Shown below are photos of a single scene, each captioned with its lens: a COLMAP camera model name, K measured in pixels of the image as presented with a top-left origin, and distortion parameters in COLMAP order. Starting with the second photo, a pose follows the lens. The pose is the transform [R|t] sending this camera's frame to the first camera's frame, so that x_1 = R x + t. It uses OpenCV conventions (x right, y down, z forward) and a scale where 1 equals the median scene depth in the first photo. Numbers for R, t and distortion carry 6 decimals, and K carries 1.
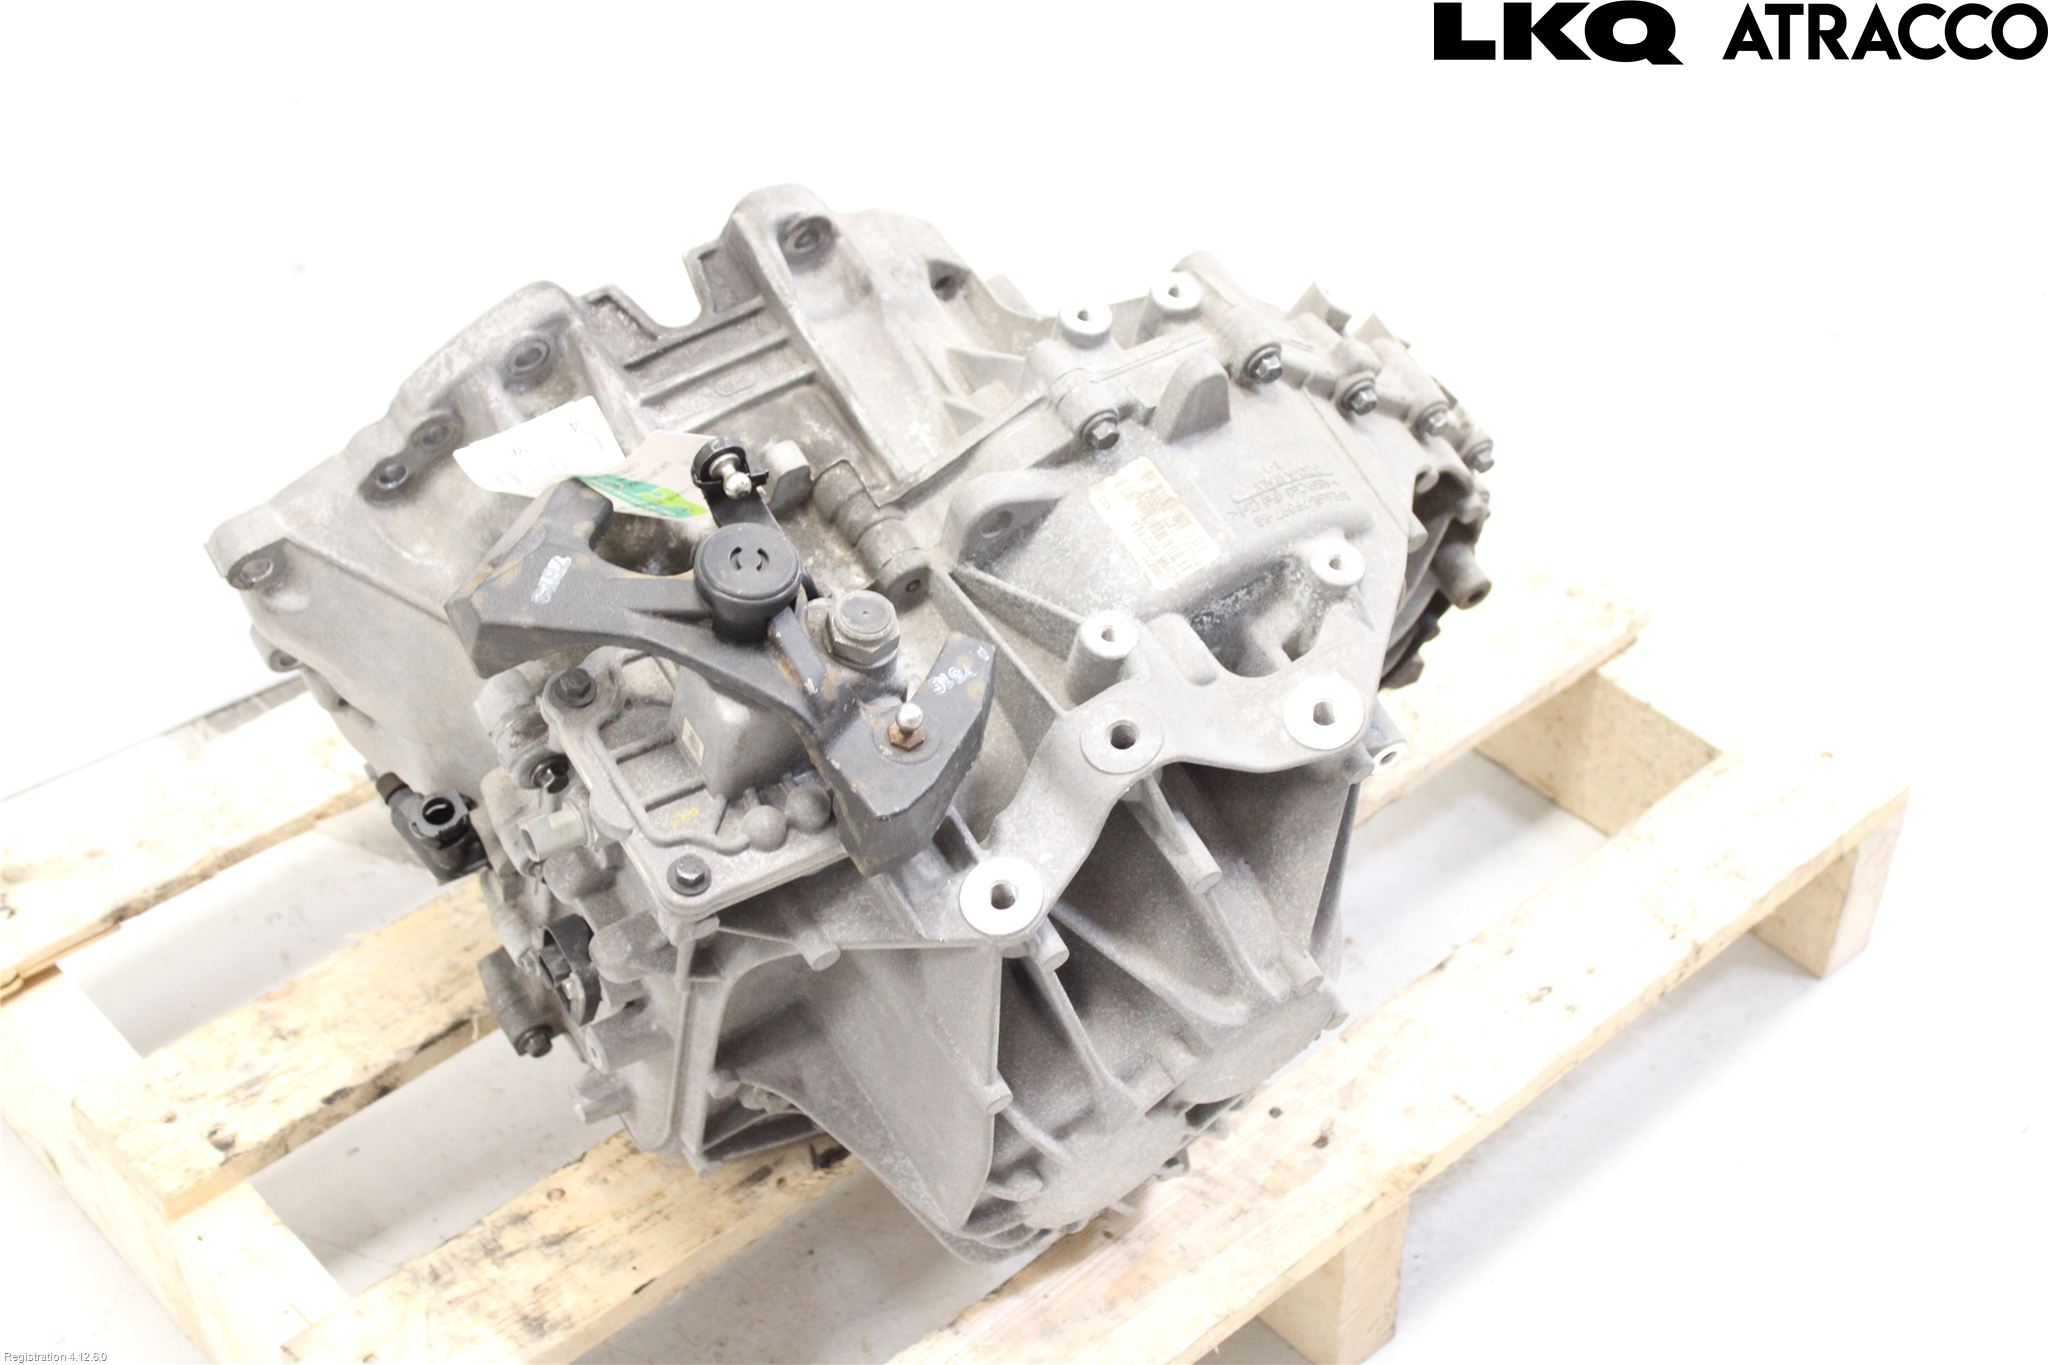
lens RADIAL K [[3109.7, 0, 1024.0], [0, 3109.7, 682.5], [0, 0, 1]] dist [0.009238, 0.021483]
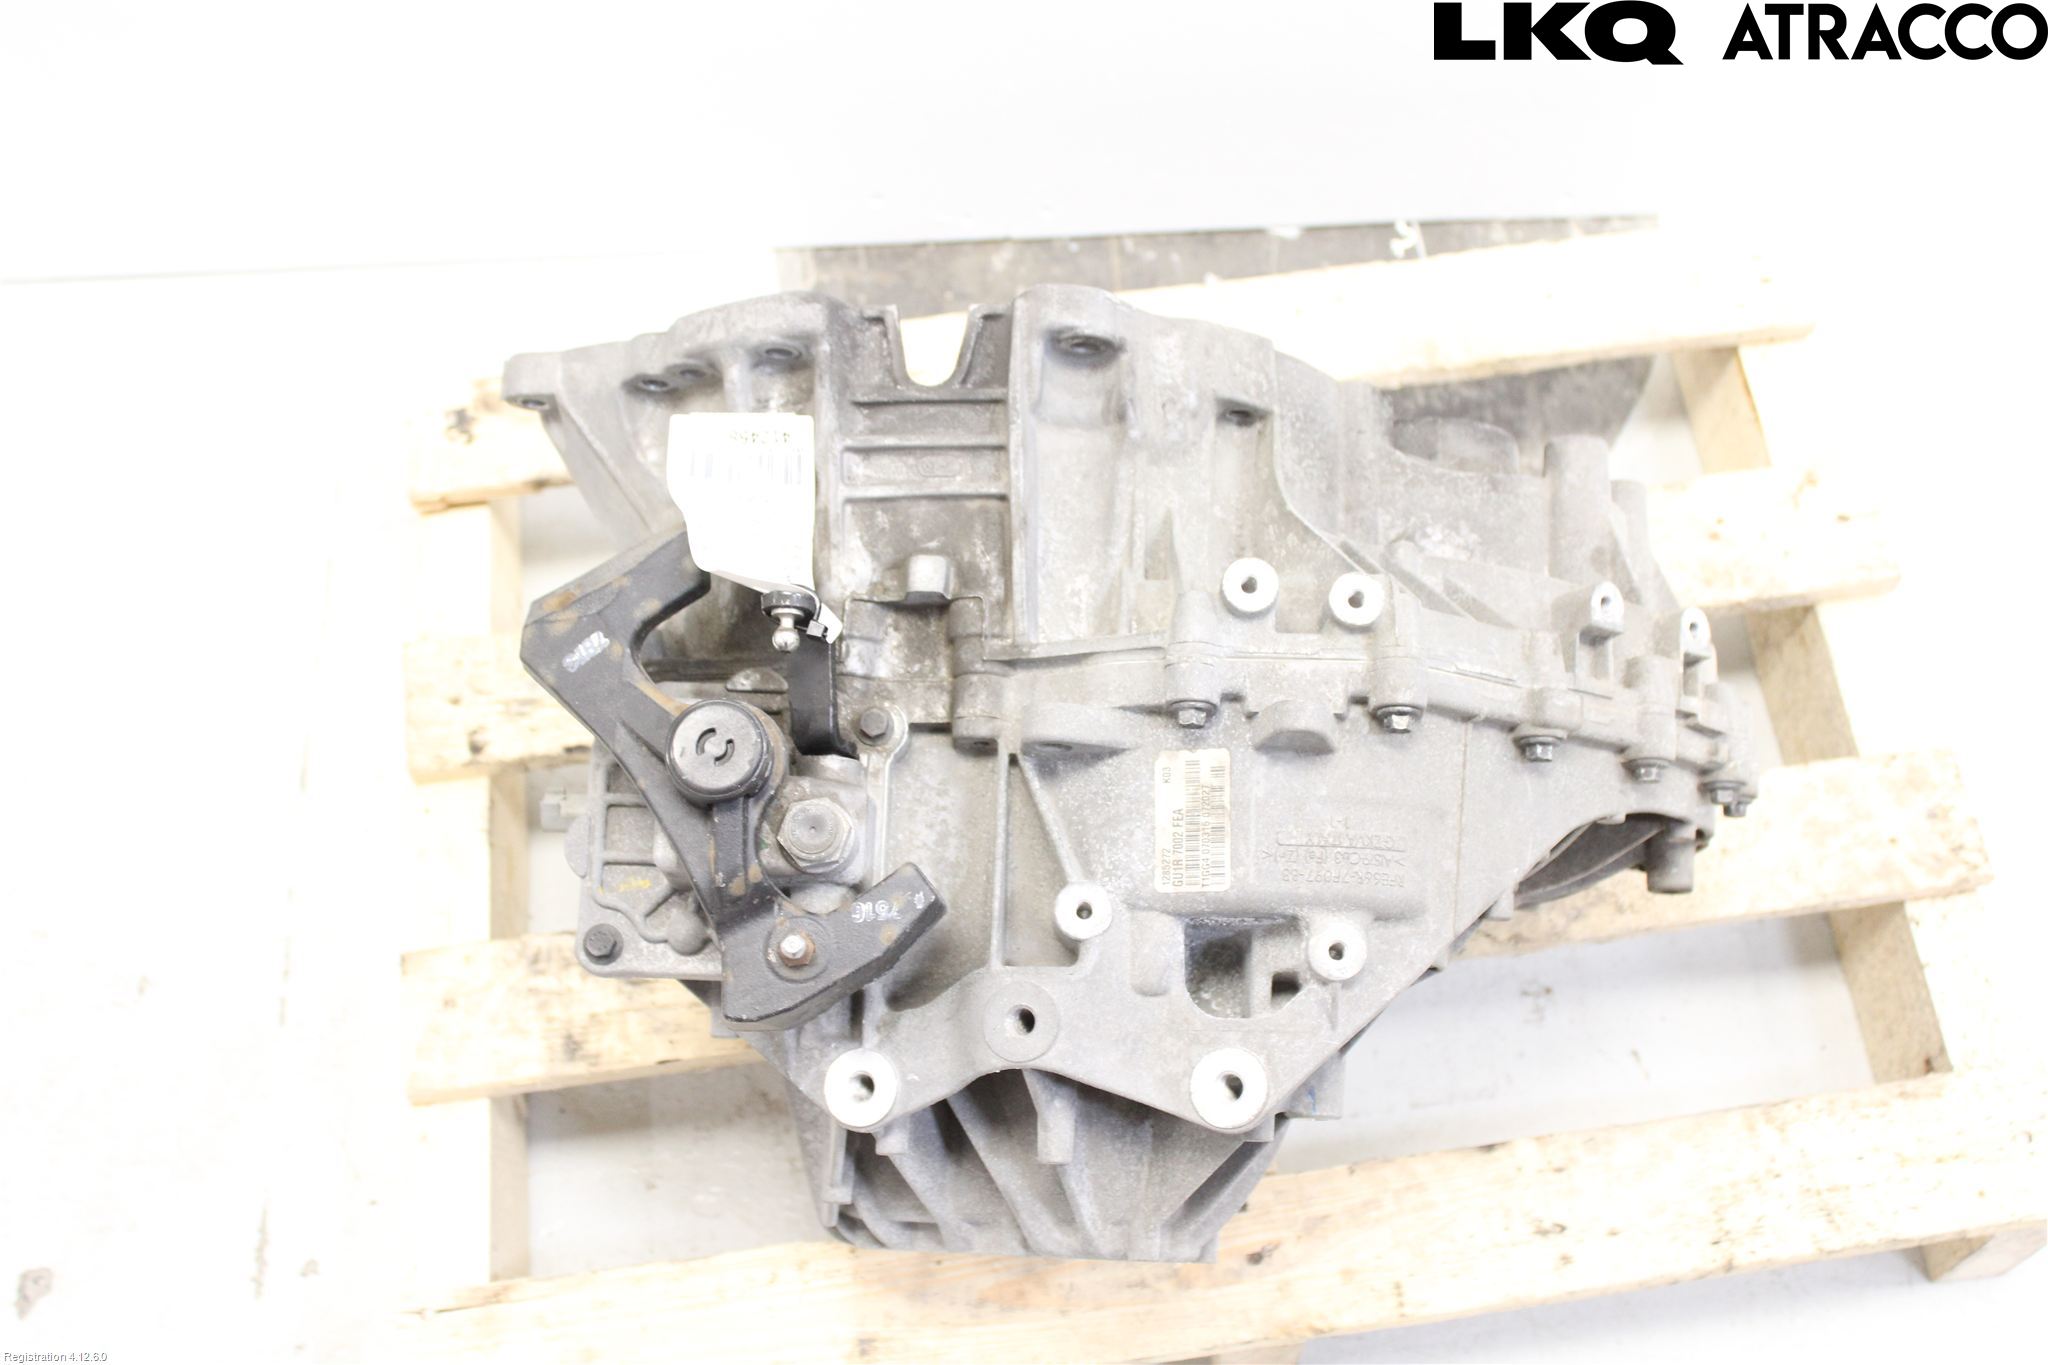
lens RADIAL K [[2561.1, 0, 1024.0], [0, 2561.1, 682.5], [0, 0, 1]] dist [-0.043259, 0.052453]
pose [[0.820435, 0.495798, -0.284731, 0.201003], [-0.350074, 0.829362, 0.435440, -0.410190], [0.452035, -0.257573, 0.854003, 0.289113]]
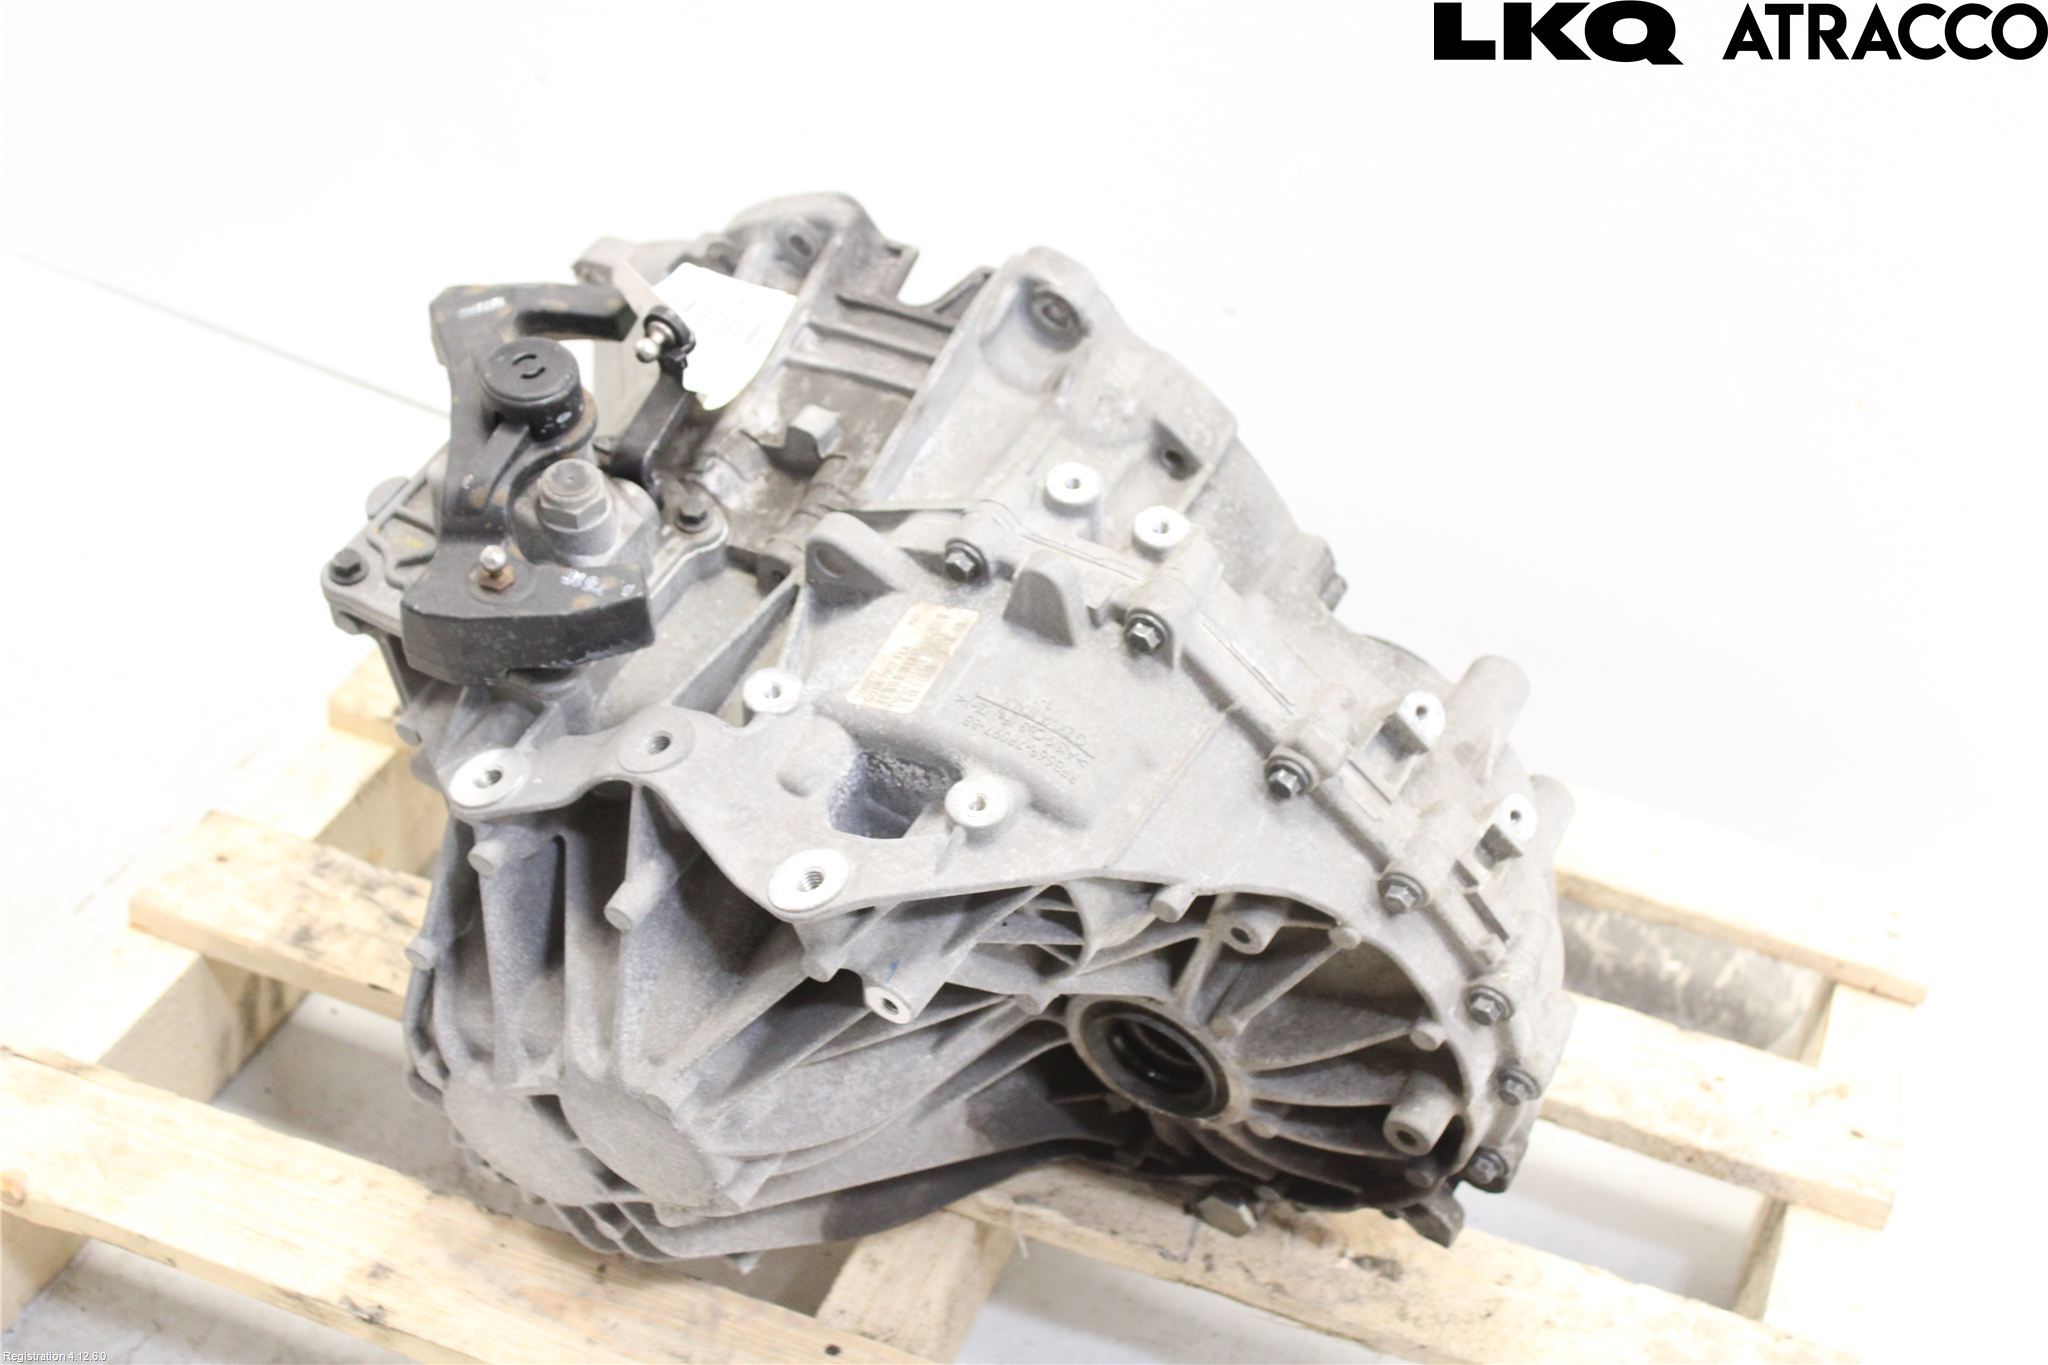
lens RADIAL K [[3097.3, 0, 1019.6], [0, 3097.3, 640.5], [0, 0, 1]] dist [-0.020509, -0.031414]
pose [[0.478615, 0.557620, -0.678224, 0.681881], [-0.656366, 0.740288, 0.145457, -0.209322], [0.583190, 0.375545, 0.720316, 0.323071]]
